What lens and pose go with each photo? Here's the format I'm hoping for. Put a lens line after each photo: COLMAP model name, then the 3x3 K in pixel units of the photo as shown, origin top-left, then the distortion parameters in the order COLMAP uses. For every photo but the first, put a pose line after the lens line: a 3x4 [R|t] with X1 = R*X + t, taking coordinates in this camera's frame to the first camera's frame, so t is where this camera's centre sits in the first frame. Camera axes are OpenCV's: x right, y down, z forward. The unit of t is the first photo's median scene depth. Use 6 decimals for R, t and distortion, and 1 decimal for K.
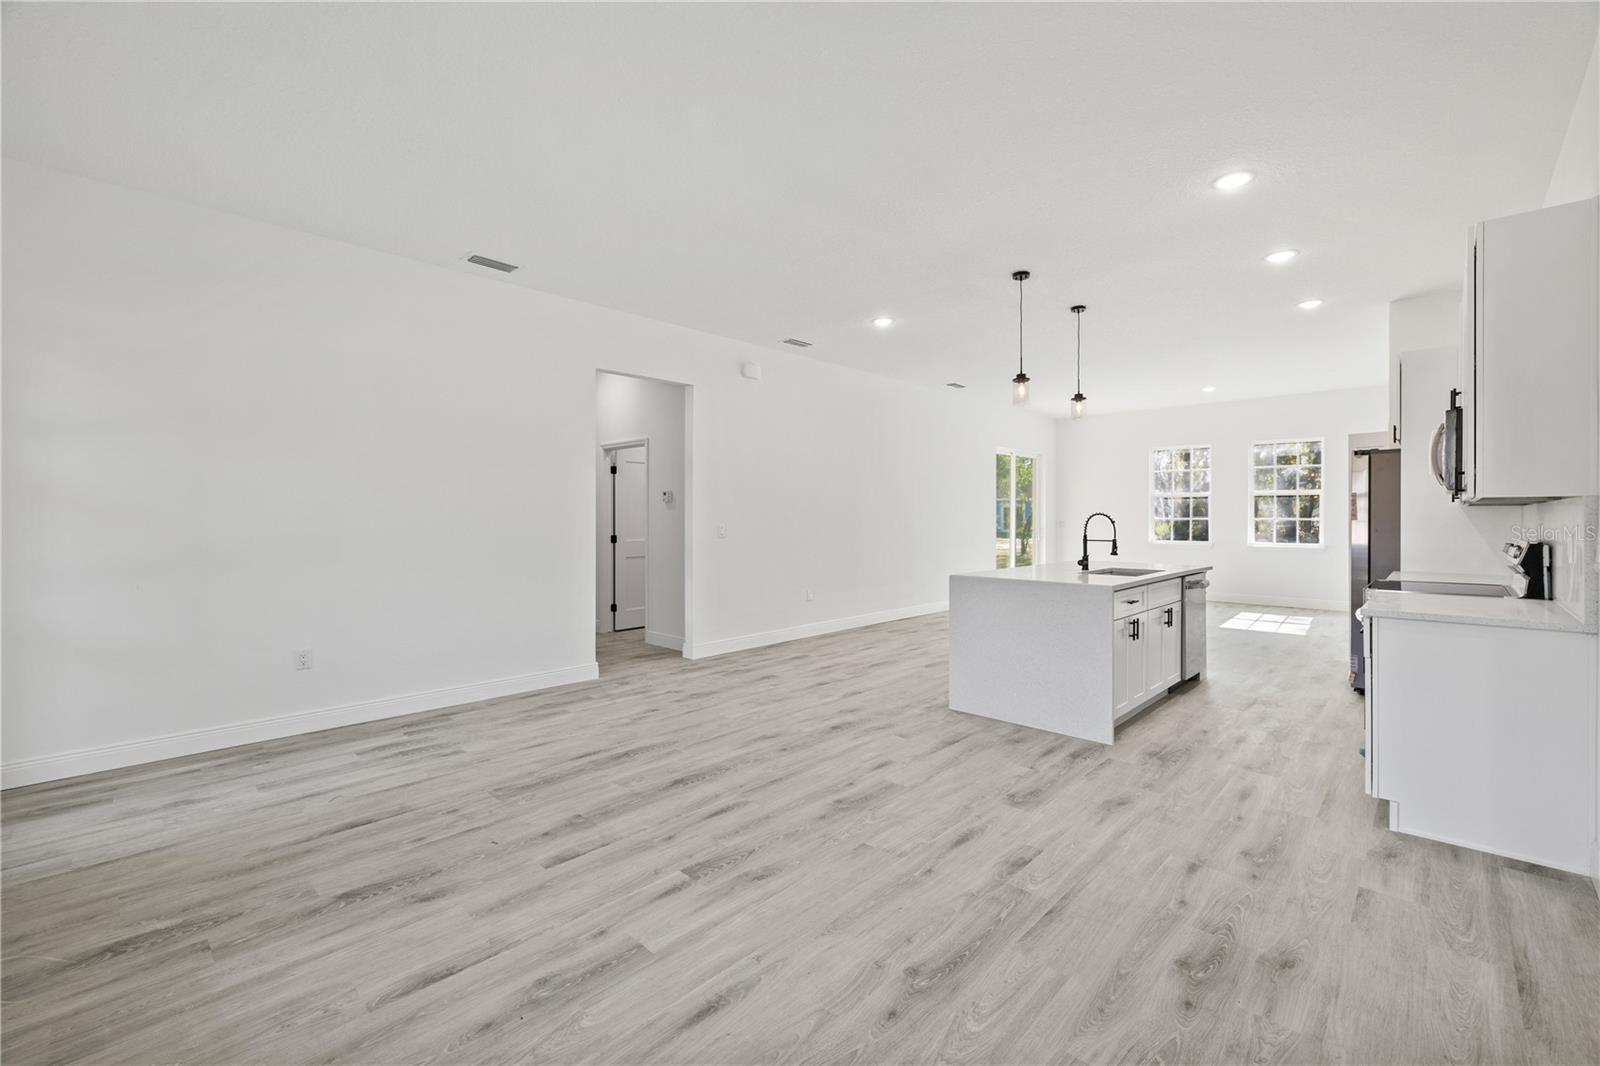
lens RADIAL K [[673.3, 0, 799.3], [0, 673.3, 526.5], [0, 0, 1]] dist [0.002681, -0.000462]
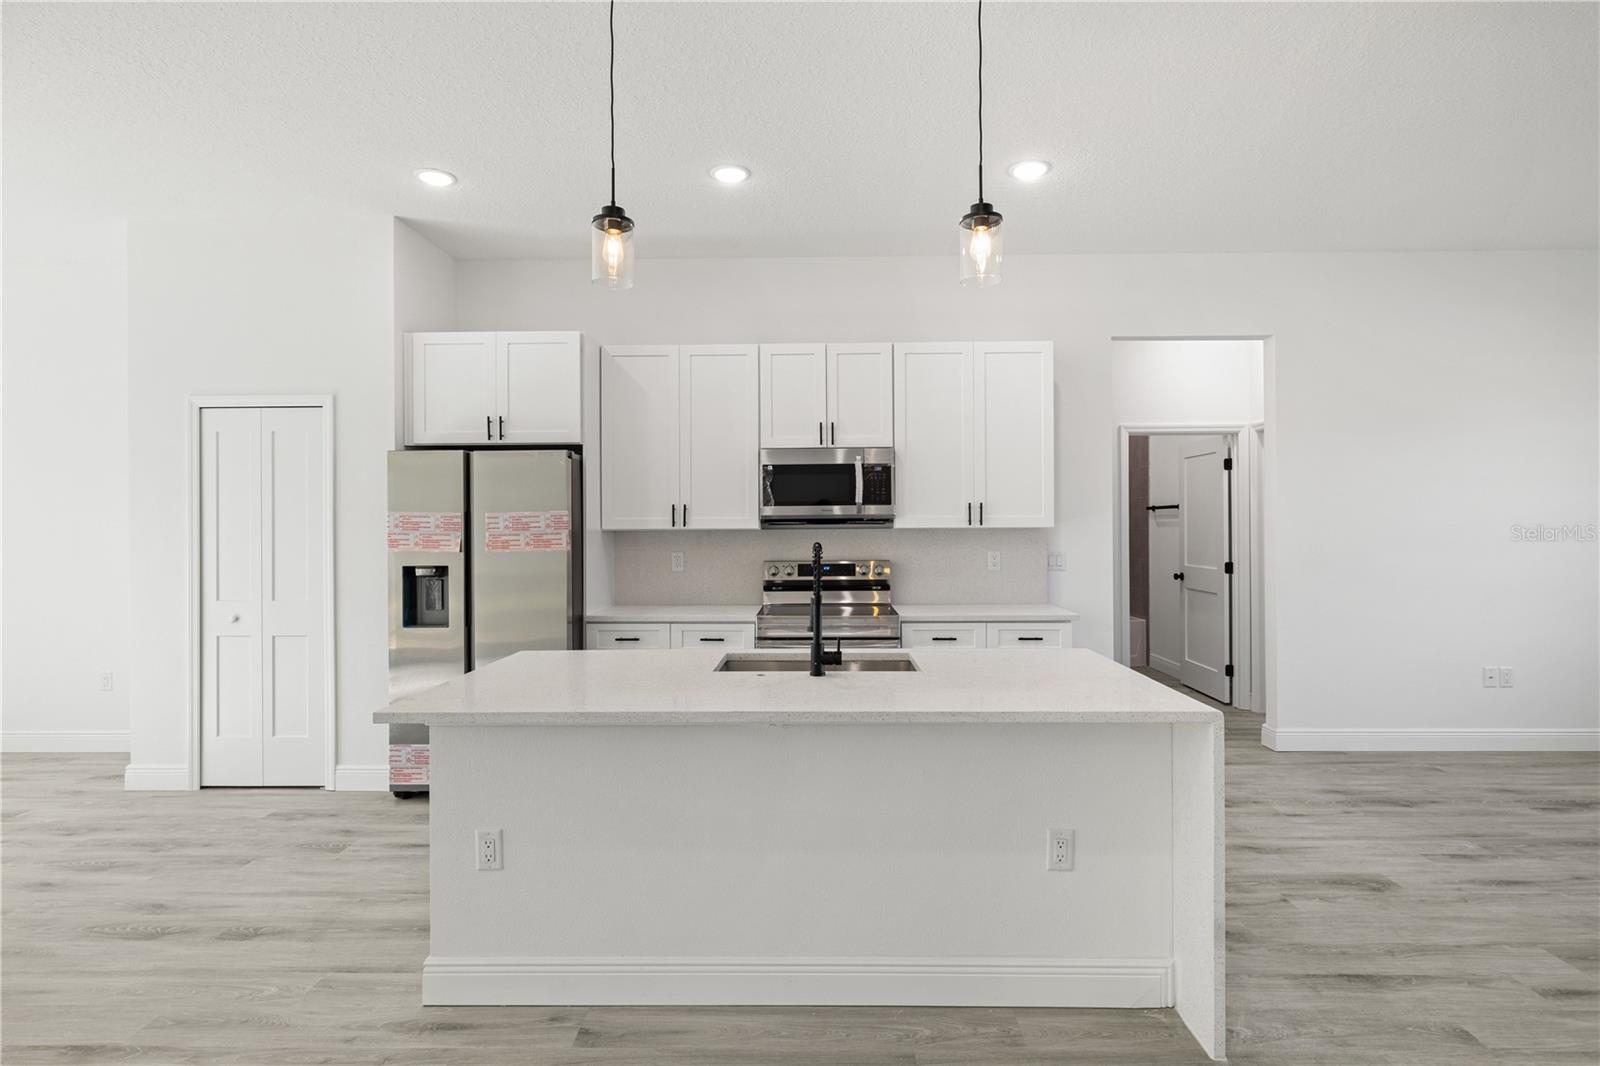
lens RADIAL K [[804.6, 0, 801.6], [0, 804.6, 524.9], [0, 0, 1]] dist [-0.005266, 0.000837]
pose [[-0.676954, 0.004394, 0.736012, 0.055469], [0.016387, 0.999824, 0.009103, -0.048257], [-0.735843, 0.018224, -0.676907, 1.687809]]
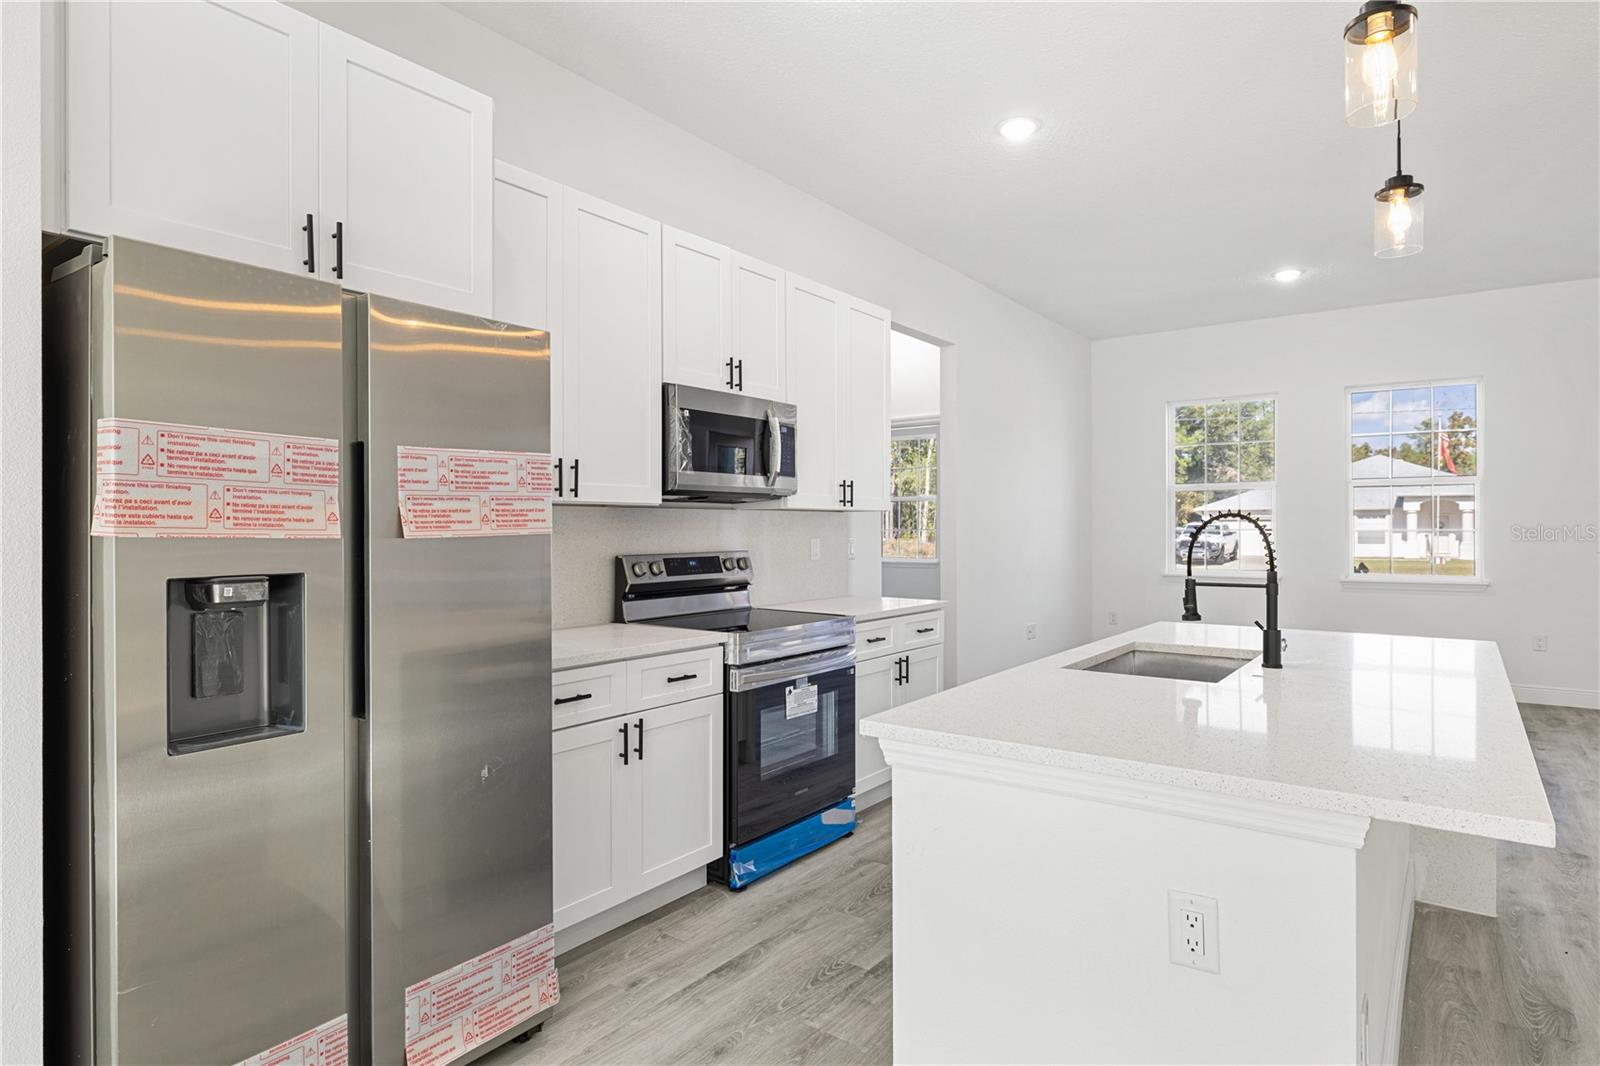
lens RADIAL K [[880.7, 0, 797.3], [0, 880.7, 527.1], [0, 0, 1]] dist [0.000049, -0.001739]
pose [[-0.992419, 0.002772, -0.122865, 0.915713], [0.001185, 0.999915, 0.012986, -0.022611], [0.122891, 0.012742, -0.992338, 1.787599]]
